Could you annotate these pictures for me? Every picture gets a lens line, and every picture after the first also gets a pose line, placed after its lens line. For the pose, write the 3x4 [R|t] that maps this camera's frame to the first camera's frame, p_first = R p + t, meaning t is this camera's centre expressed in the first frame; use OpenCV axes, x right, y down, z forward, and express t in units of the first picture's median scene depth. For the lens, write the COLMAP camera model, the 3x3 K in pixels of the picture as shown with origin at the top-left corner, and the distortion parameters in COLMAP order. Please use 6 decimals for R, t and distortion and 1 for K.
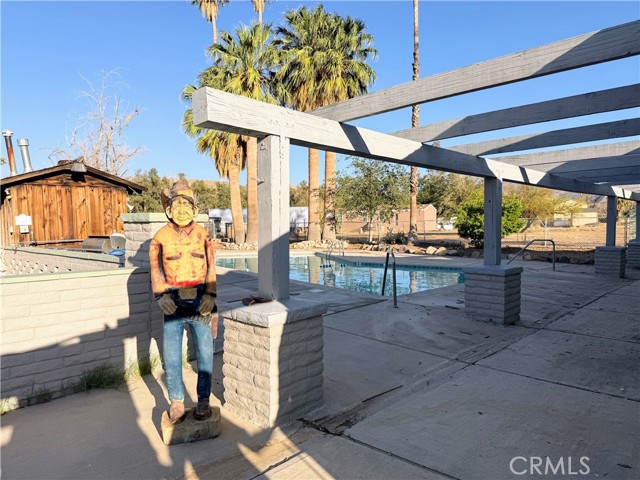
lens RADIAL K [[457.6, 0, 318.2], [0, 457.6, 242.5], [0, 0, 1]] dist [0.059263, -0.076146]
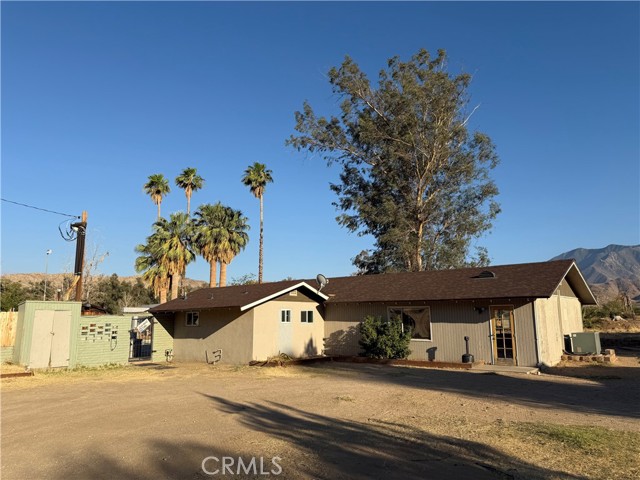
lens RADIAL K [[457.6, 0, 319.2], [0, 457.6, 242.8], [0, 0, 1]] dist [0.059263, -0.076146]
pose [[0.996942, 0.013254, 0.077010, 0.277303], [0.002941, 0.978447, -0.206476, 0.021049], [-0.078086, 0.206071, 0.975416, -0.808471]]
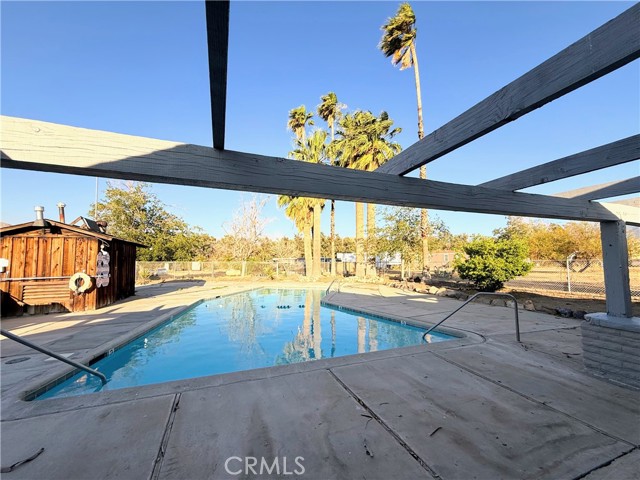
lens RADIAL K [[259.1, 0, 320.4], [0, 259.1, 237.7], [0, 0, 1]] dist [-0.001351, 0.000591]
pose [[0.908385, -0.035362, -0.416637, 0.225638], [-0.020671, 0.991401, -0.129214, -0.017687], [0.417624, 0.125989, 0.899843, 0.290177]]
